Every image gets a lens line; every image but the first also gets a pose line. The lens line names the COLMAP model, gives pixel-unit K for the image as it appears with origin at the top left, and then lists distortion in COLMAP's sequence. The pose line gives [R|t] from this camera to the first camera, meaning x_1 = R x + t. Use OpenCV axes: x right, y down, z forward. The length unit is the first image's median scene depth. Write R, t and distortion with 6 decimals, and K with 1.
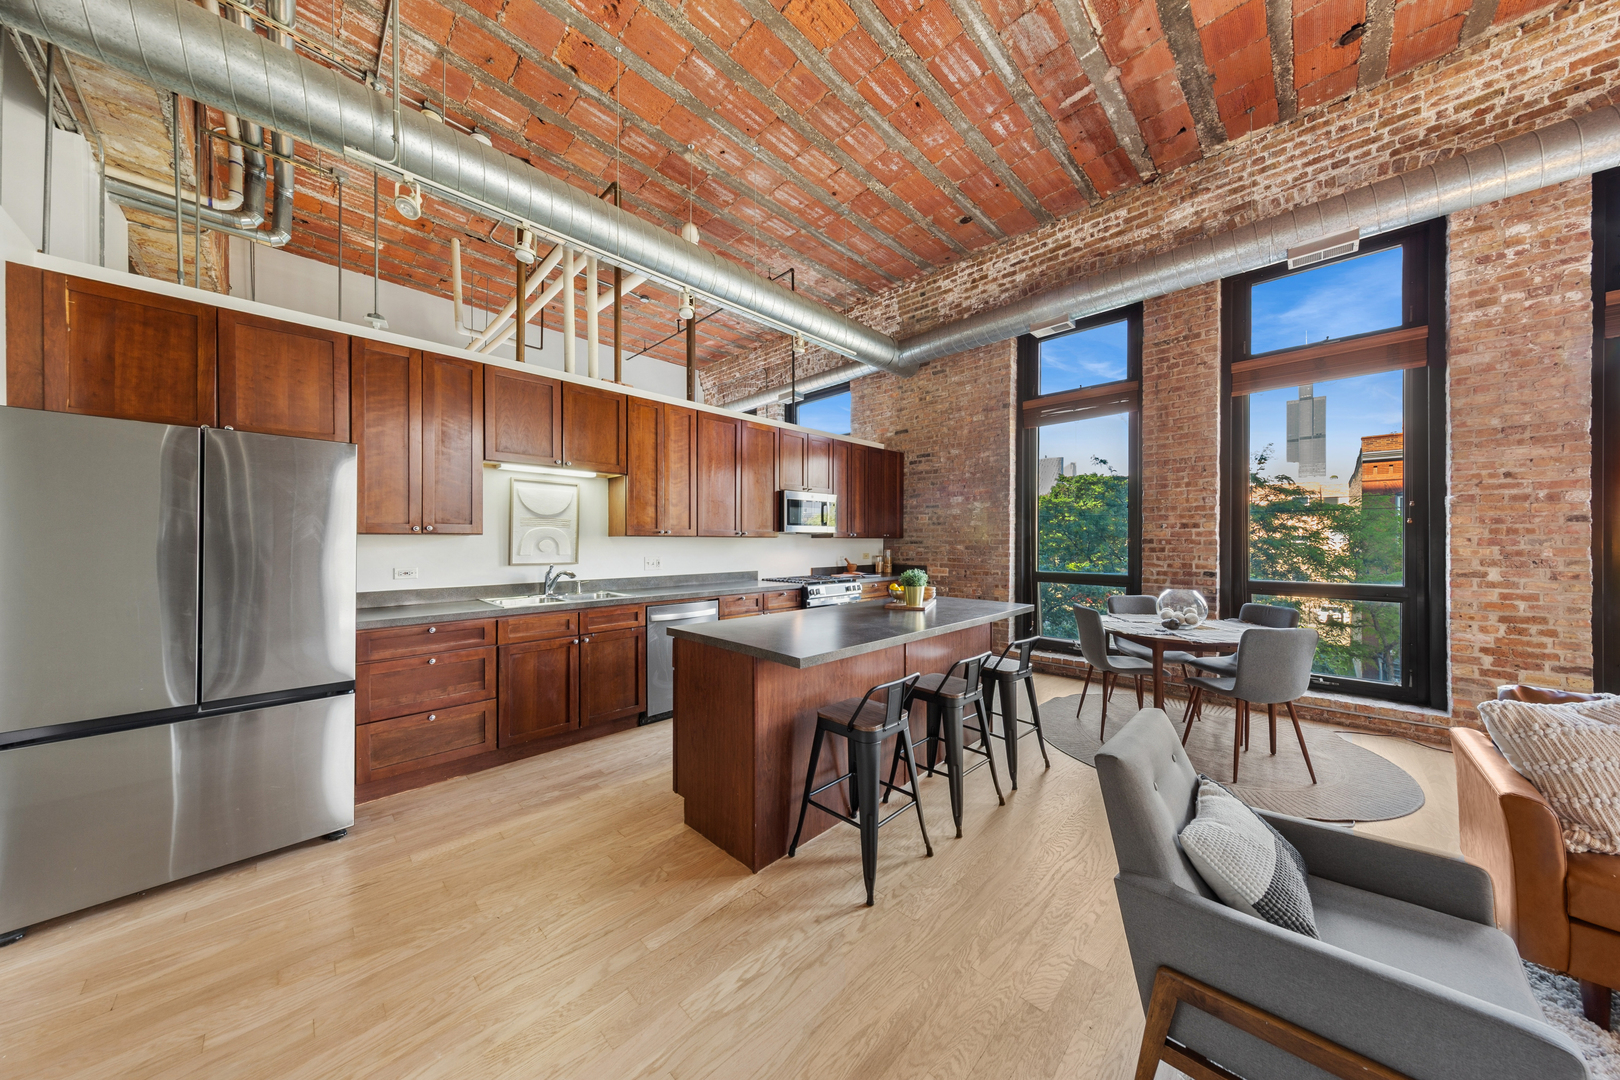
lens RADIAL K [[511.6, 0, 812.1], [0, 511.6, 543.8], [0, 0, 1]] dist [0.005333, -0.000376]
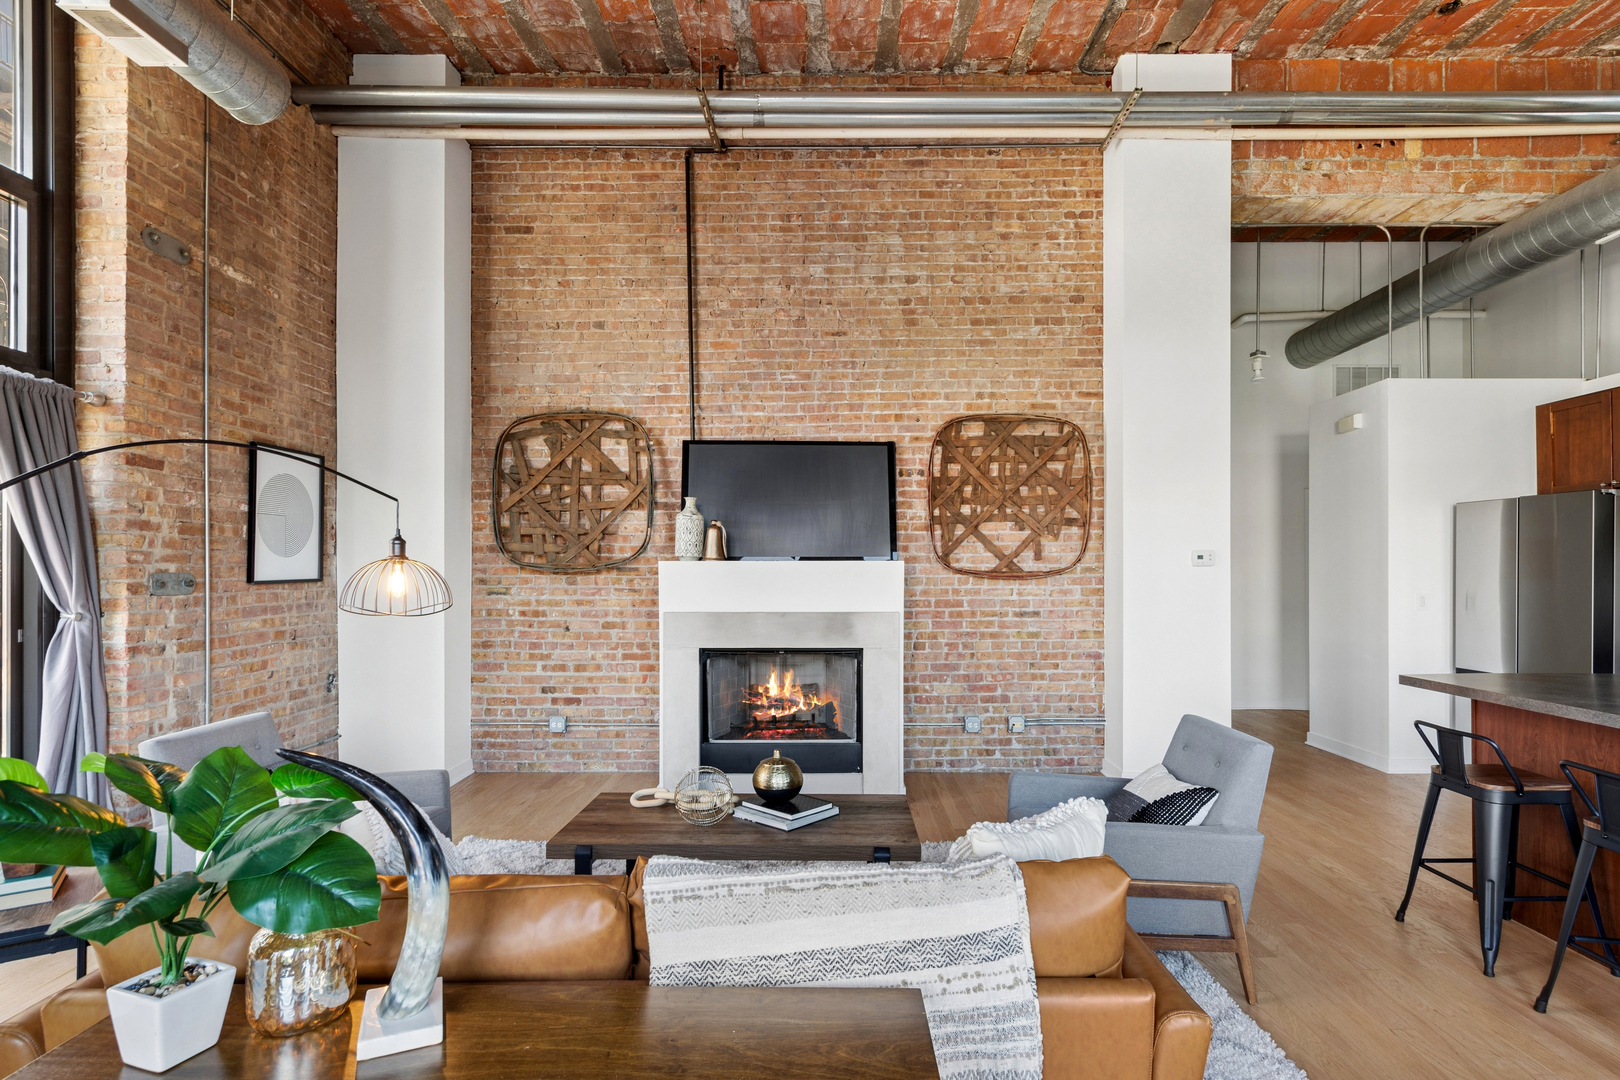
lens RADIAL K [[804.5, 0, 818.0], [0, 804.5, 567.5], [0, 0, 1]] dist [0.005887, 0.000086]
pose [[-0.715911, -0.003201, -0.698184, 0.919141], [-0.004092, 0.999992, -0.000388, -0.003257], [0.698179, 0.002579, -0.715918, 0.585586]]
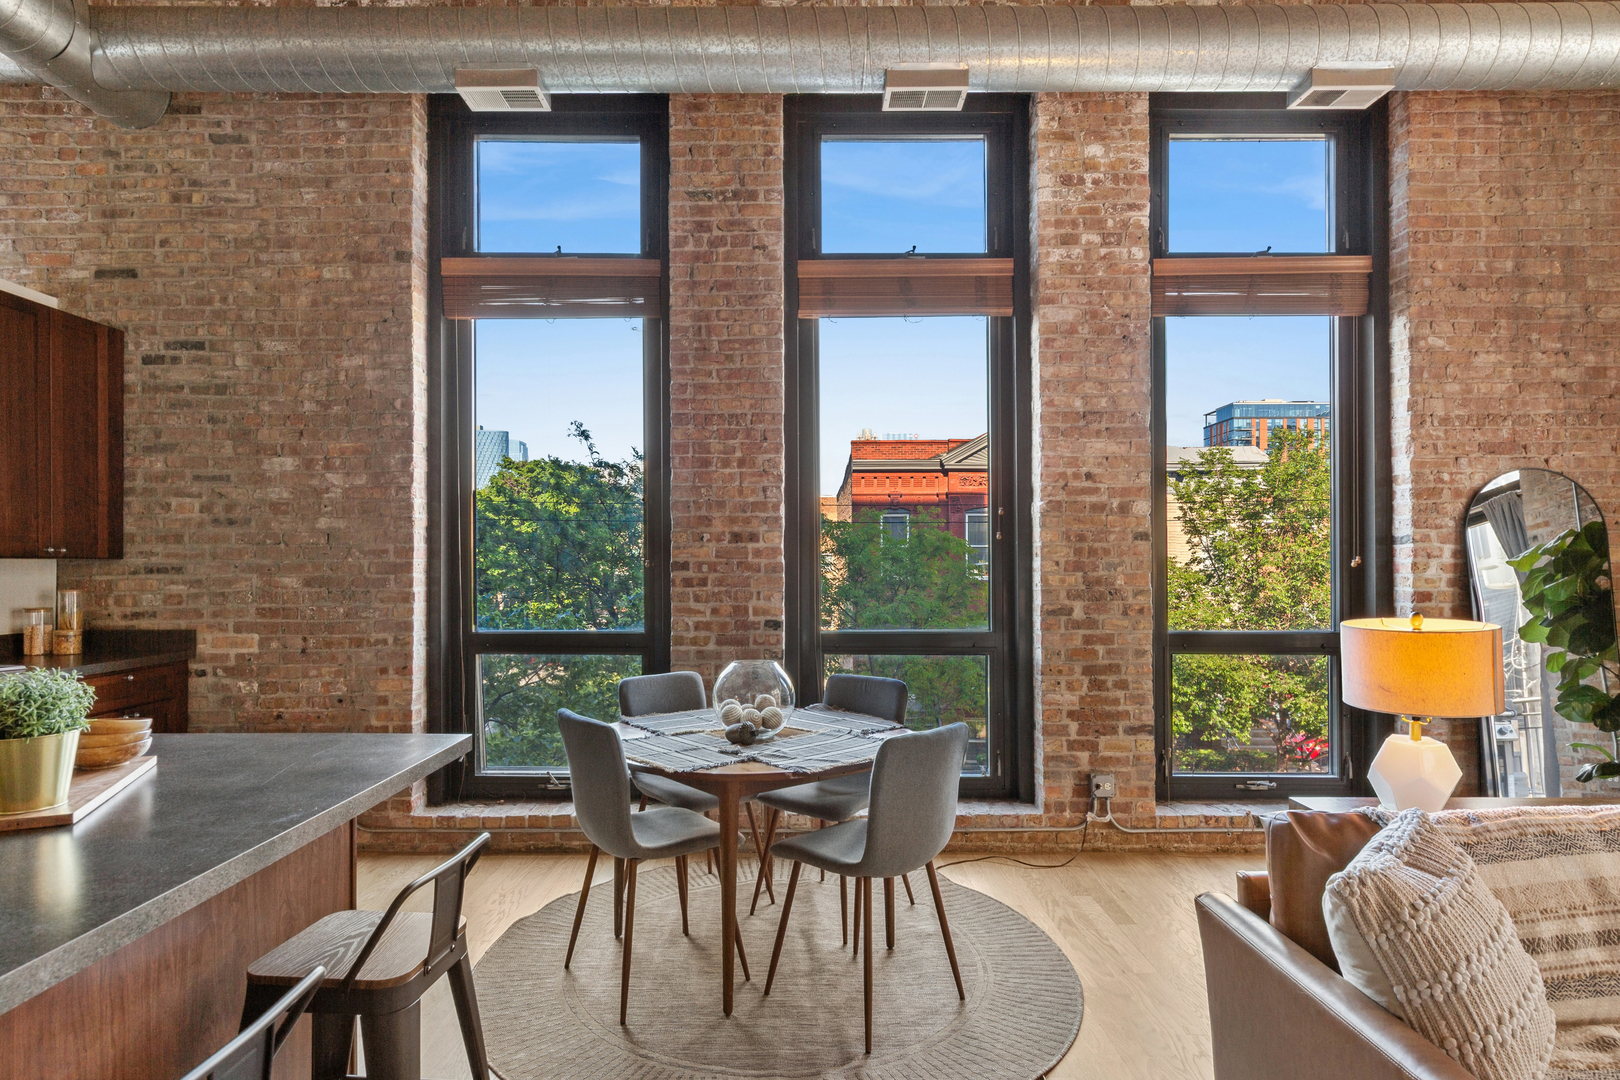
lens RADIAL K [[879.1, 0, 796.8], [0, 879.1, 565.9], [0, 0, 1]] dist [0.006544, 0.001154]
pose [[0.717176, -0.001190, 0.696891, 0.120612], [0.005167, 0.999980, -0.003610, -0.001257], [-0.696873, 0.006190, 0.717168, 0.287929]]
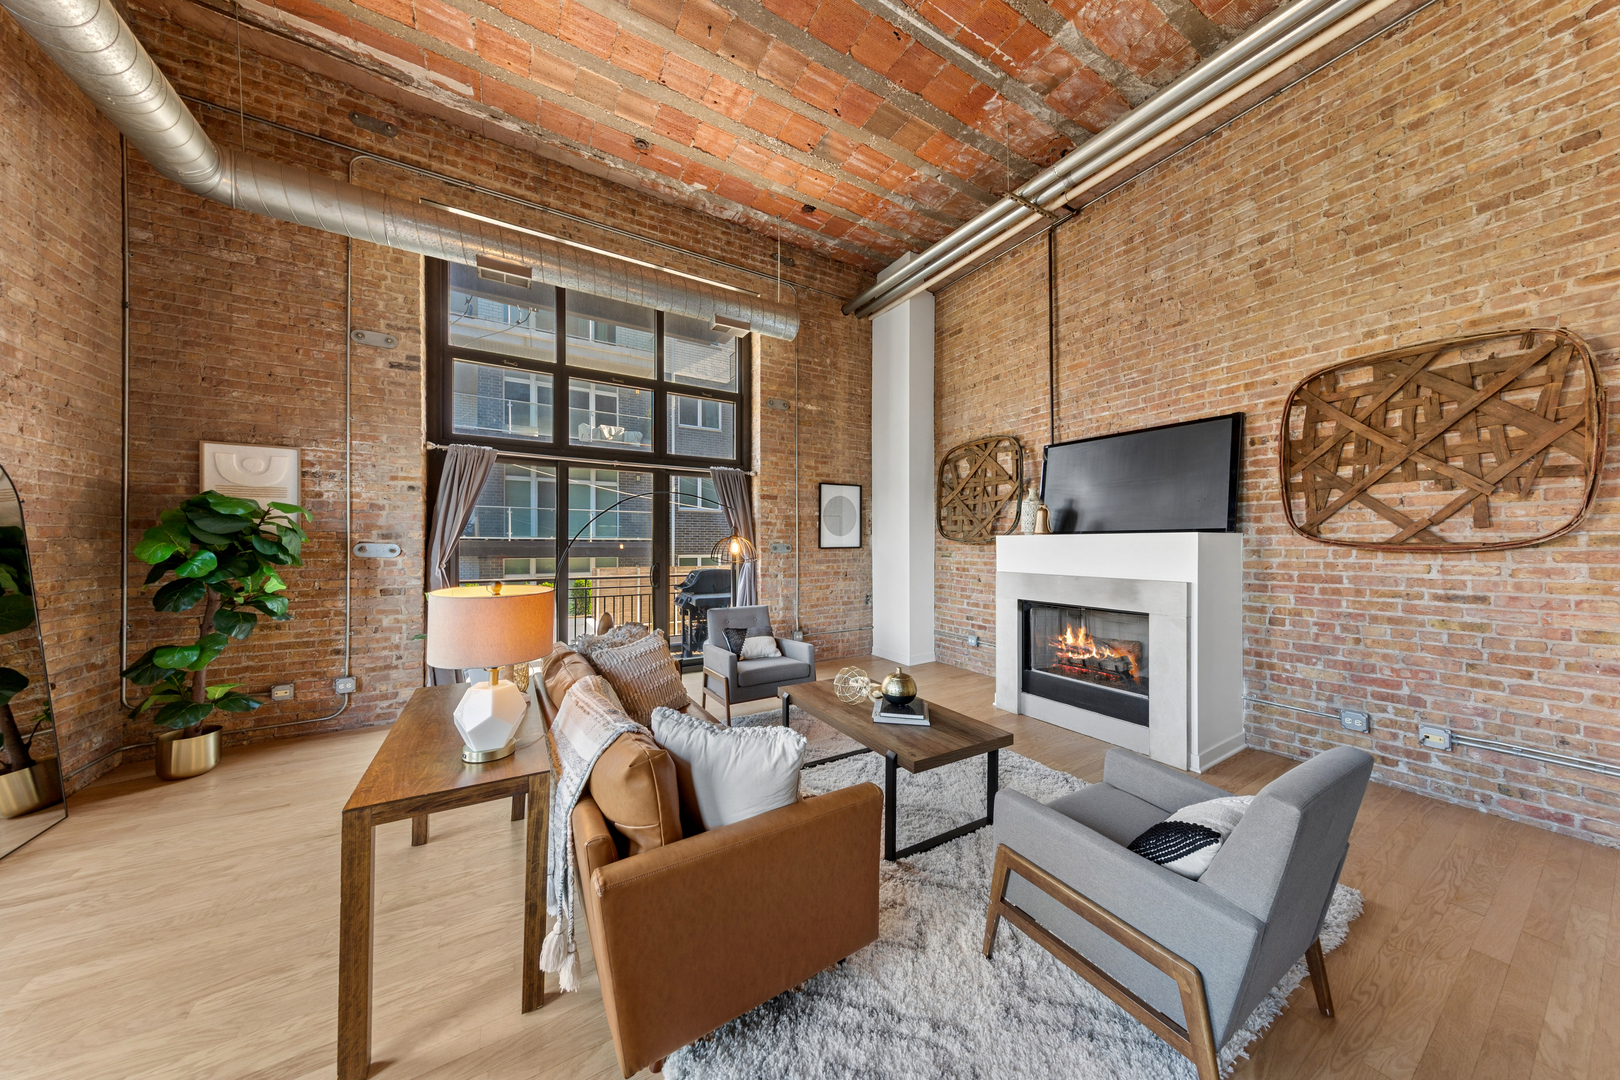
lens RADIAL K [[506.2, 0, 816.8], [0, 506.2, 543.1], [0, 0, 1]] dist [0.004430, -0.000344]
pose [[-0.969649, -0.000422, 0.244499, 0.421231], [0.000869, 0.999986, 0.005172, -0.002518], [-0.244498, 0.005228, -0.969636, 0.687829]]
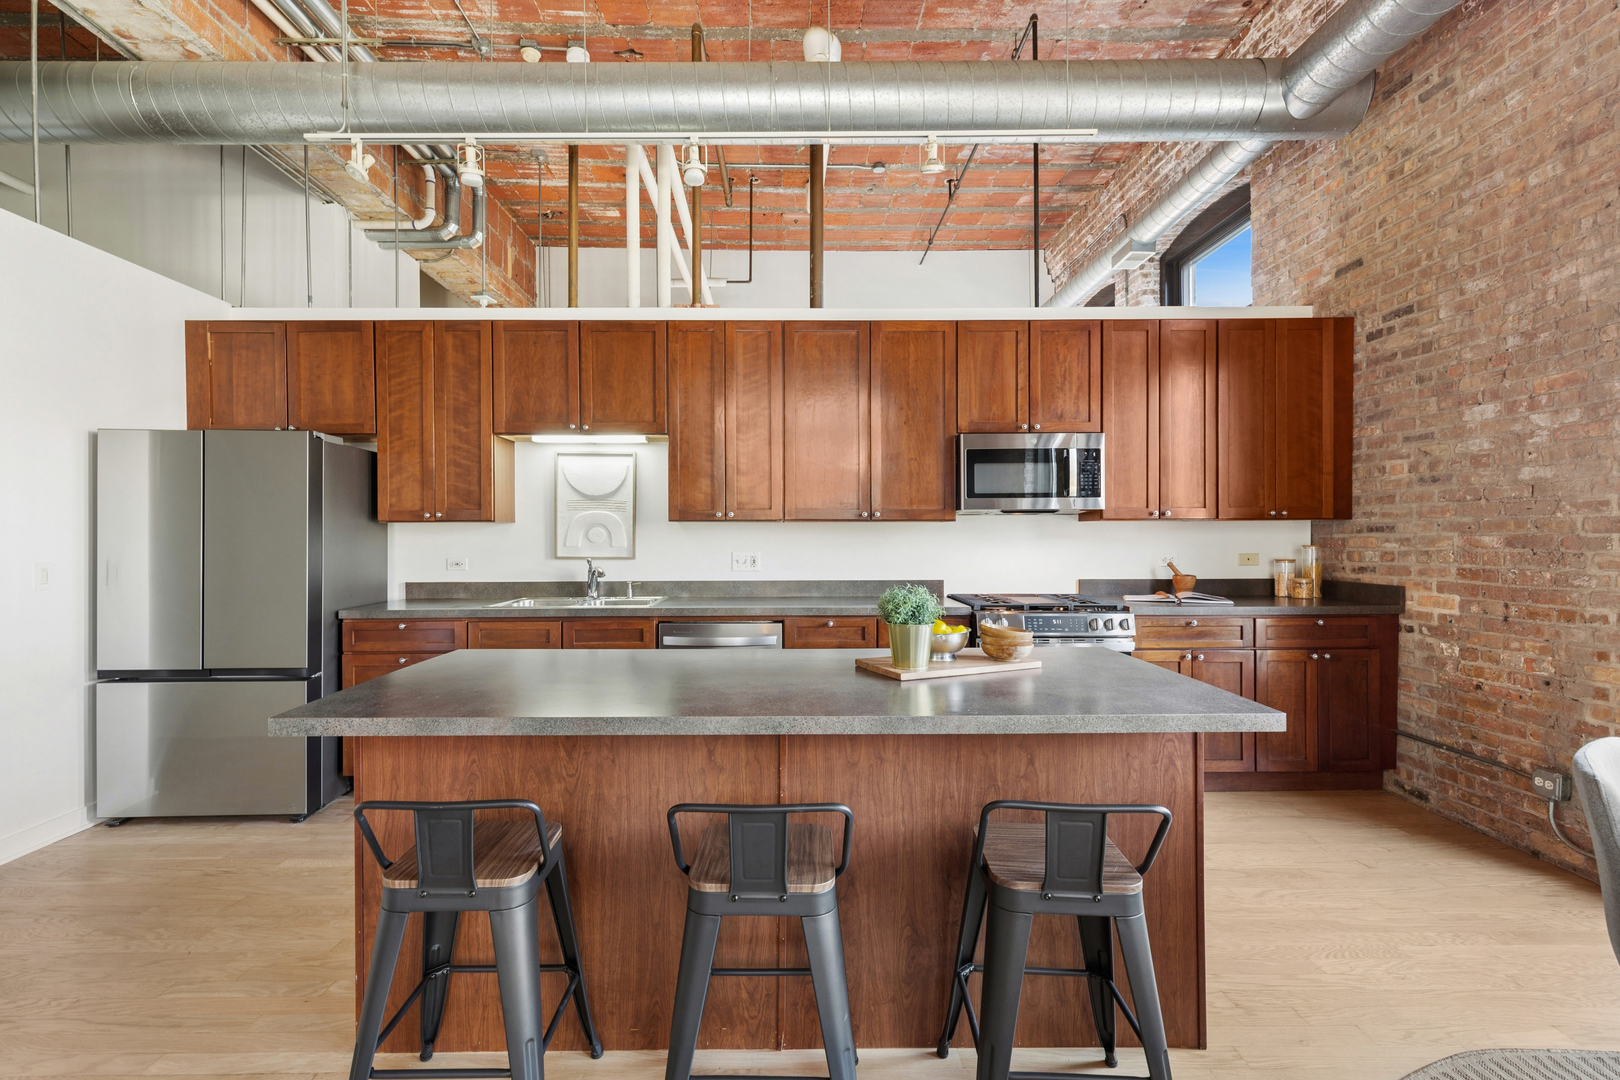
lens RADIAL K [[749.6, 0, 794.6], [0, 749.6, 539.0], [0, 0, 1]] dist [0.007913, 0.000277]
pose [[0.703779, 0.002075, -0.710416, 0.436727], [-0.000432, 0.999997, 0.002492, 0.006213], [0.710419, -0.001447, 0.703777, 0.348103]]
